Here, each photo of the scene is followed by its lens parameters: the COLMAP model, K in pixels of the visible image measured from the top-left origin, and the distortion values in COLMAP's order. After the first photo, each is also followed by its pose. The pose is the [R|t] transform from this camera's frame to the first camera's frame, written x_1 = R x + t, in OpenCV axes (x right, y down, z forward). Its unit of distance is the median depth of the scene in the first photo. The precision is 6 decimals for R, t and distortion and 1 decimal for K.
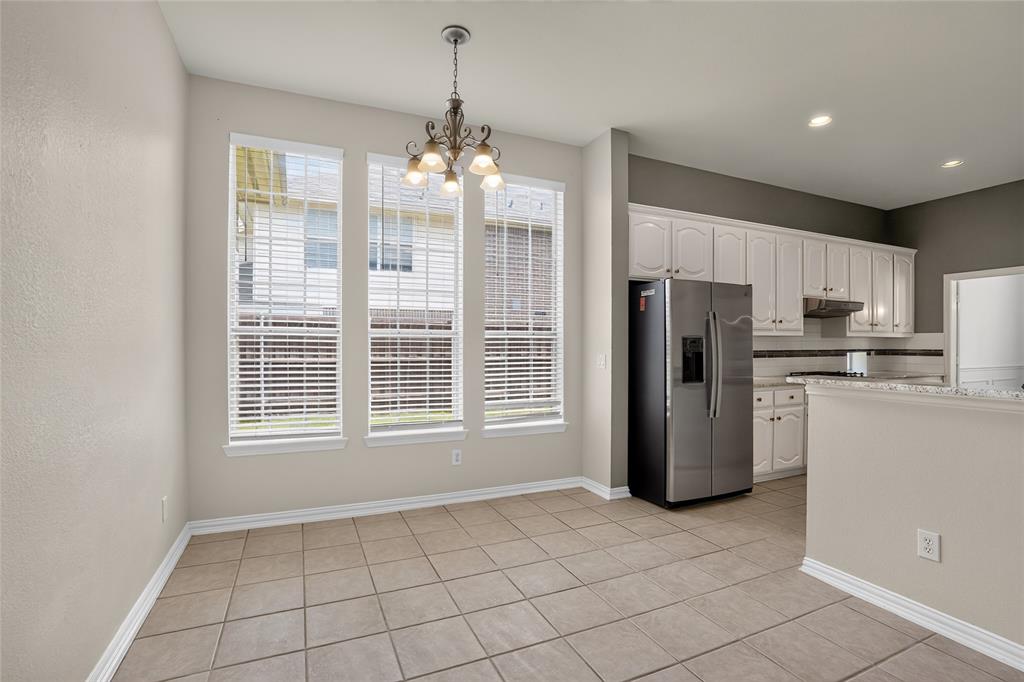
lens RADIAL K [[473.8, 0, 509.9], [0, 473.8, 332.9], [0, 0, 1]] dist [-0.076547, 0.031284]
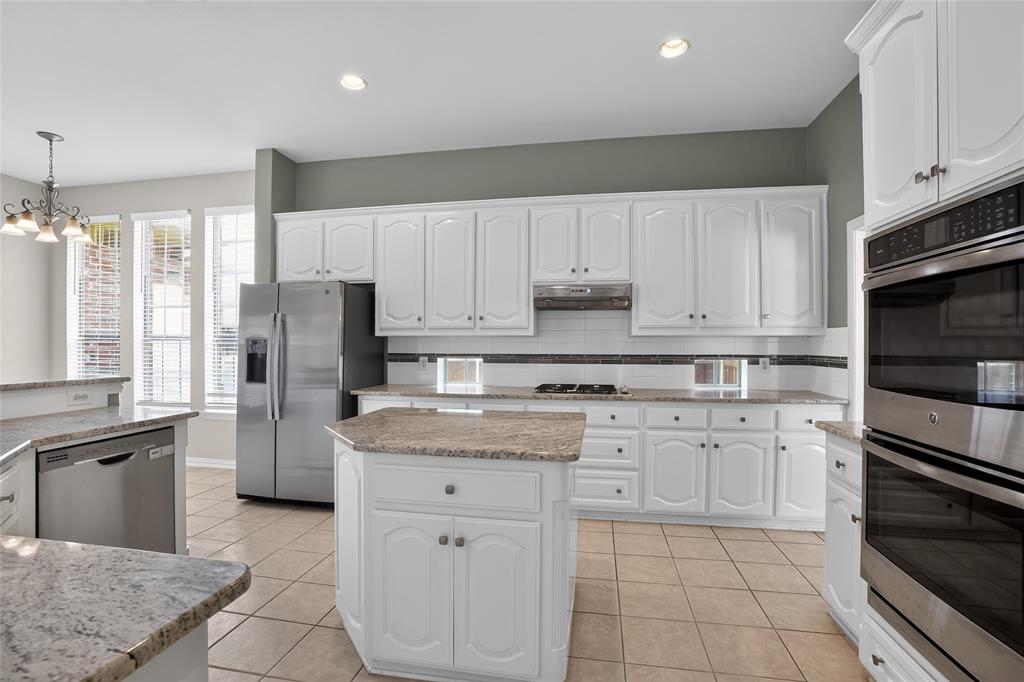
lens RADIAL K [[412.4, 0, 513.1], [0, 412.4, 349.3], [0, 0, 1]] dist [-0.043664, 0.000217]
pose [[0.844372, 0.005027, -0.535734, 1.180811], [0.011434, 0.999559, 0.027400, 0.012239], [0.535635, -0.029262, 0.843942, 0.491769]]
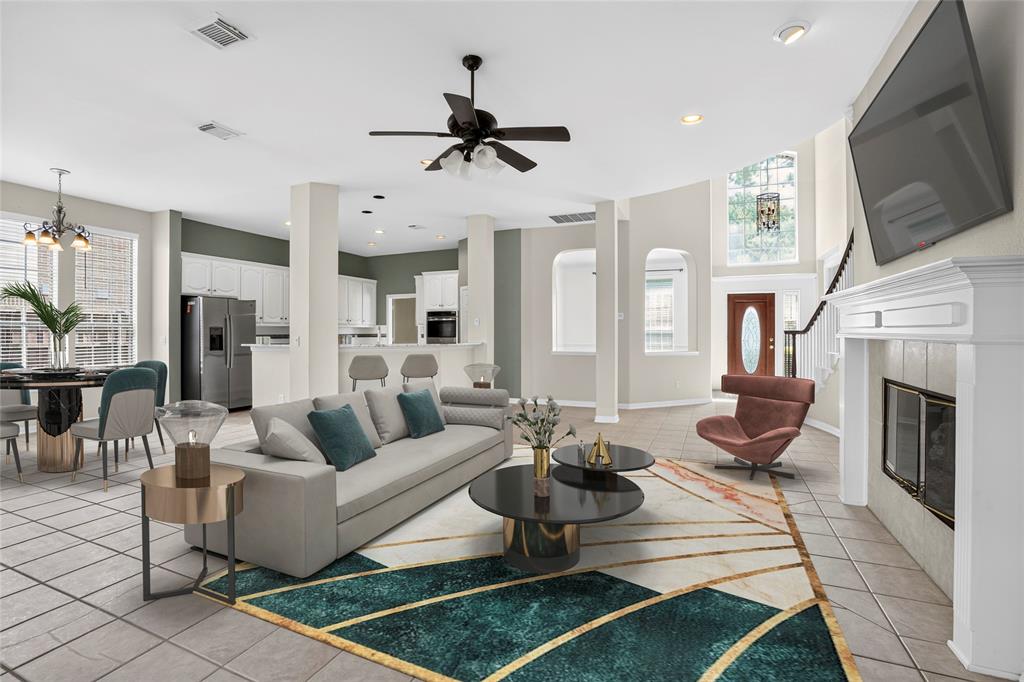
lens RADIAL K [[473.8, 0, 509.9], [0, 473.8, 332.9], [0, 0, 1]] dist [-0.076547, 0.031284]
pose [[0.737140, -0.001674, 0.675738, -0.004615], [-0.017024, 0.999634, 0.021047, -0.025868], [-0.675525, -0.027019, 0.736842, -1.130452]]
